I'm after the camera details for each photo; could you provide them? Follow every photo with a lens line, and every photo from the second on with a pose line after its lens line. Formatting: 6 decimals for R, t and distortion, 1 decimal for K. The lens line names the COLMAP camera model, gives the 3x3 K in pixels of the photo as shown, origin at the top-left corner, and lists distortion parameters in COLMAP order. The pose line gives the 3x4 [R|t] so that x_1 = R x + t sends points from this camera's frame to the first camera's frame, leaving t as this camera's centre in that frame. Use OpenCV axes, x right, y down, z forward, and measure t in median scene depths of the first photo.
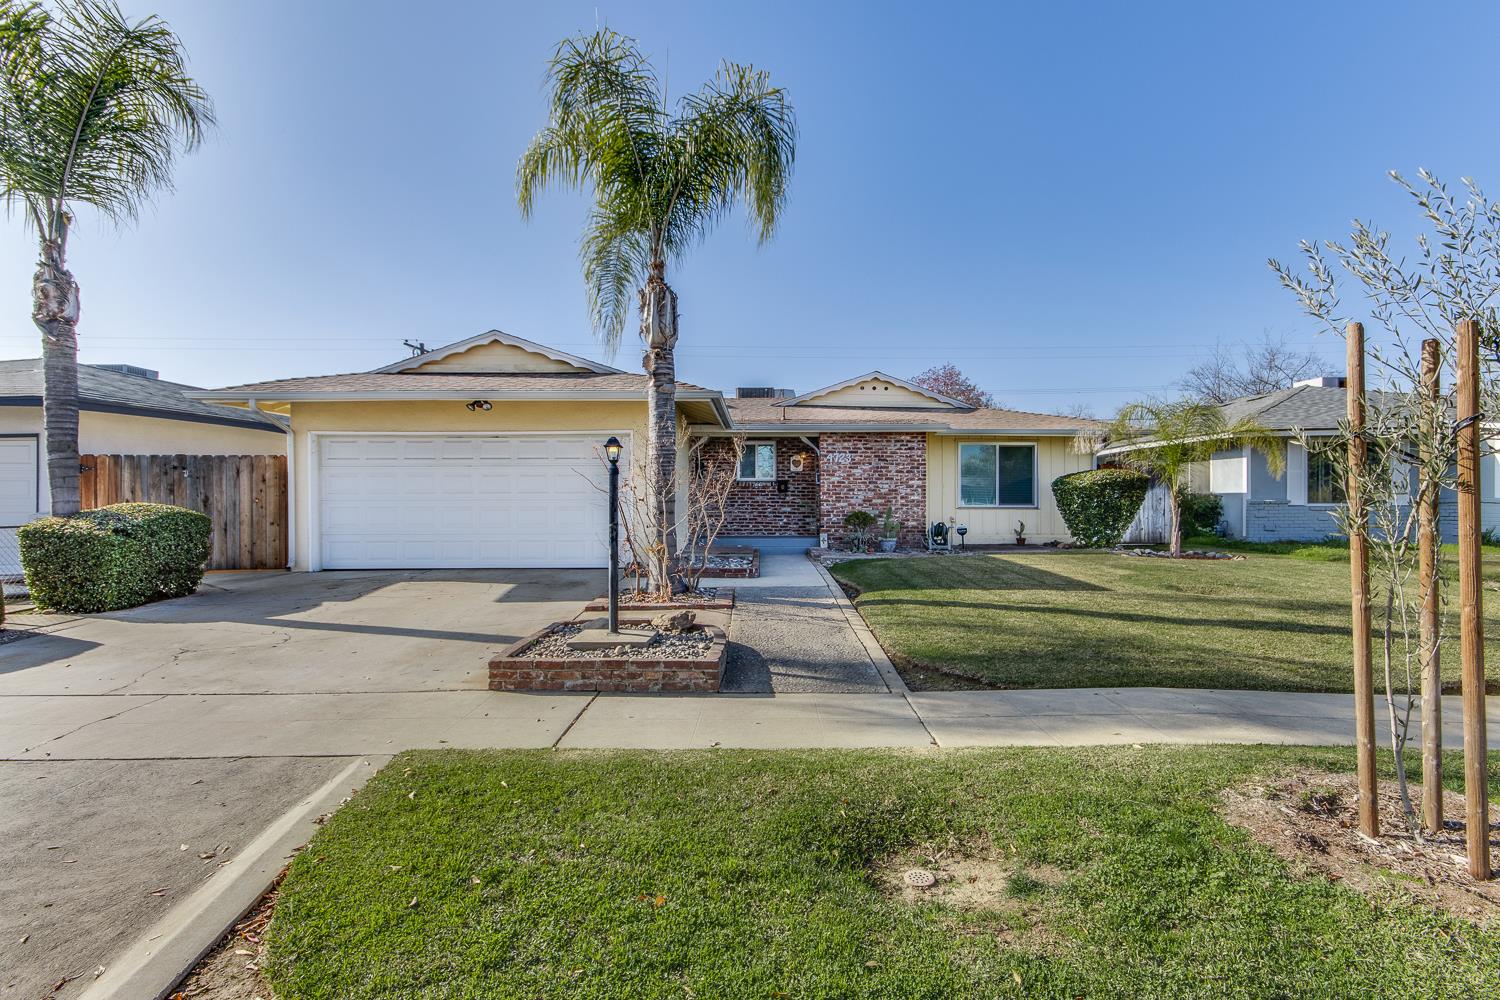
lens RADIAL K [[689.8, 0, 759.1], [0, 689.8, 502.0], [0, 0, 1]] dist [0.011537, 0.000372]
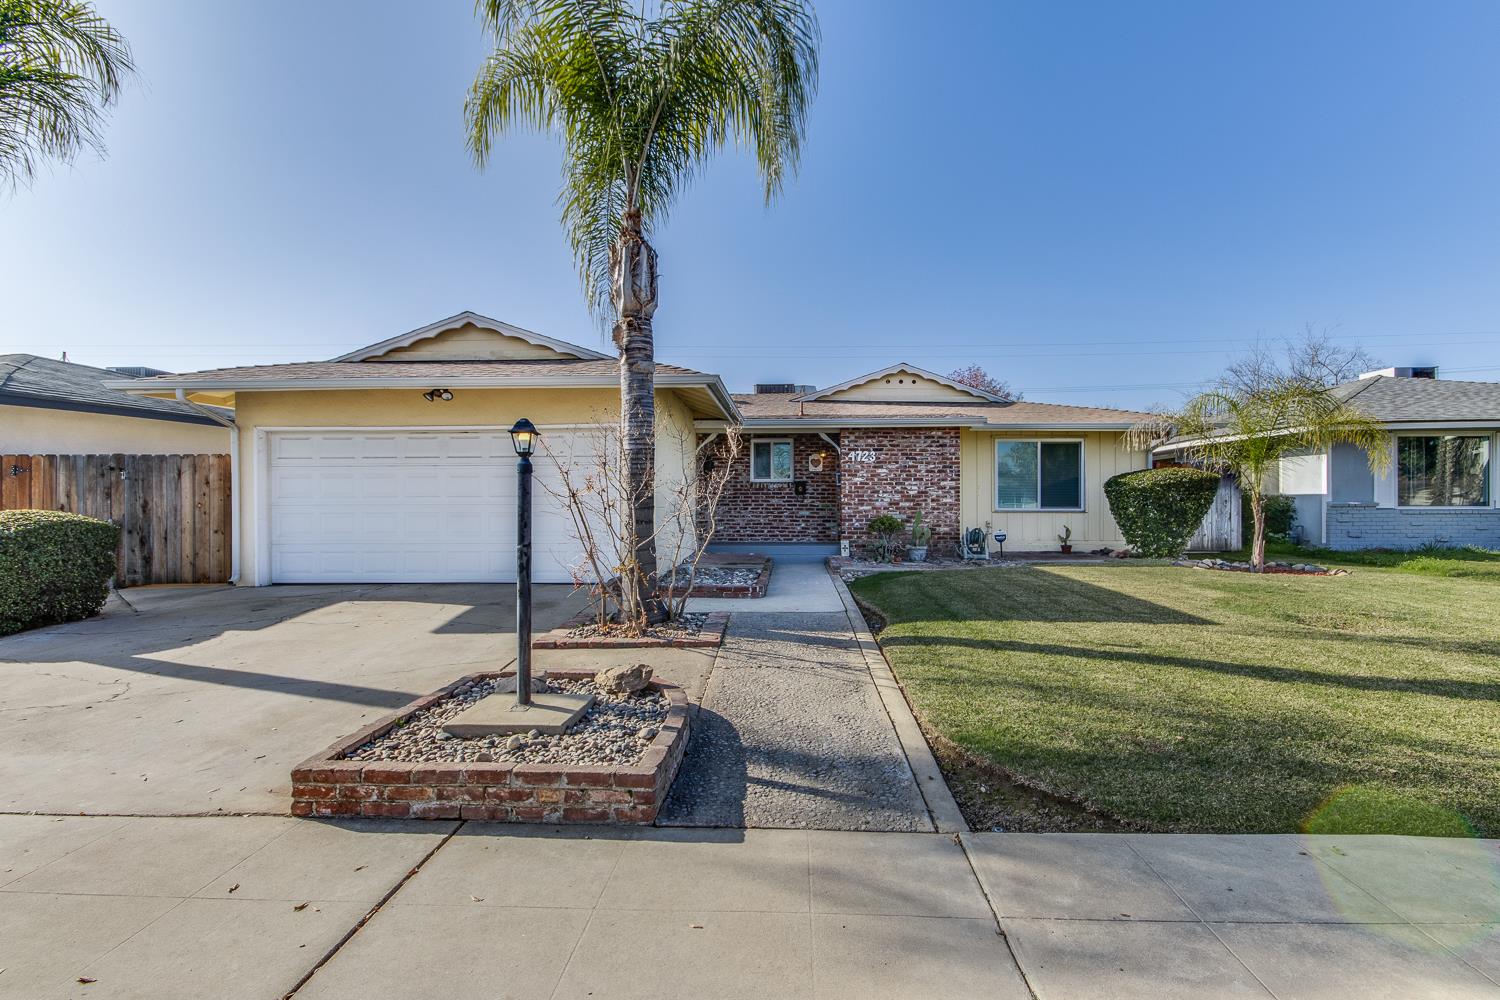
lens RADIAL K [[689.8, 0, 759.1], [0, 689.8, 502.0], [0, 0, 1]] dist [0.011537, 0.000372]
pose [[0.999348, -0.001267, -0.036087, 0.021037], [0.001204, 0.999998, -0.001784, -0.004236], [0.036089, 0.001740, 0.999347, 0.142081]]
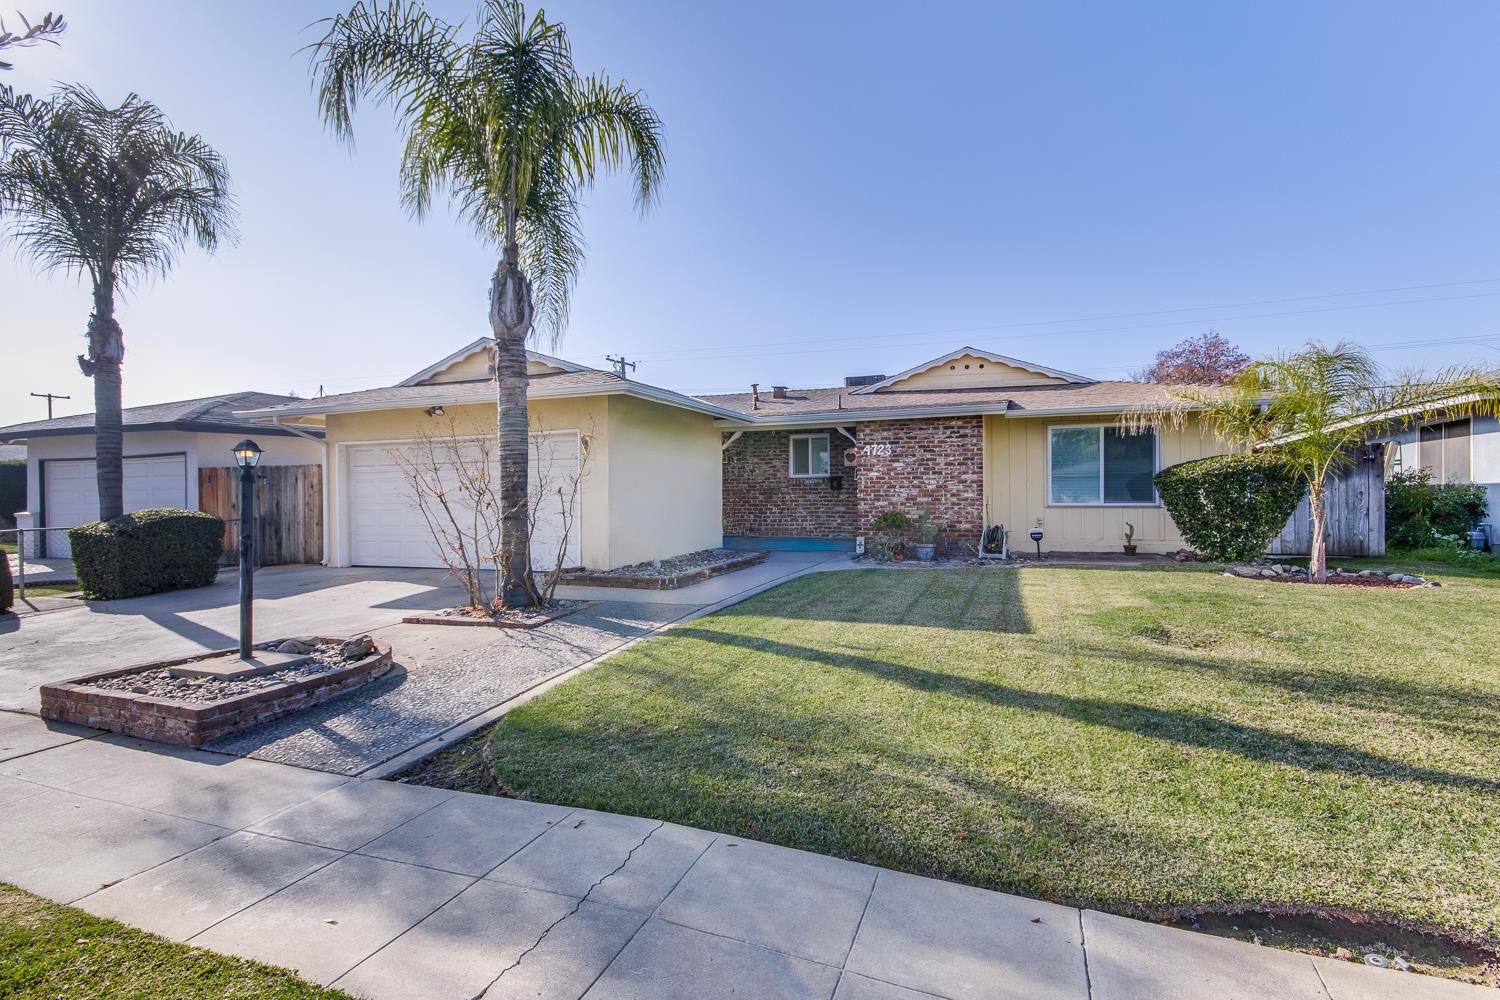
lens RADIAL K [[683.2, 0, 690.1], [0, 683.2, 505.6], [0, 0, 1]] dist [0.012391, -0.000015]
pose [[0.938642, -0.003761, -0.344873, 0.283657], [0.007568, 0.999924, 0.009692, -0.005951], [0.344811, -0.011707, 0.938599, 0.160745]]
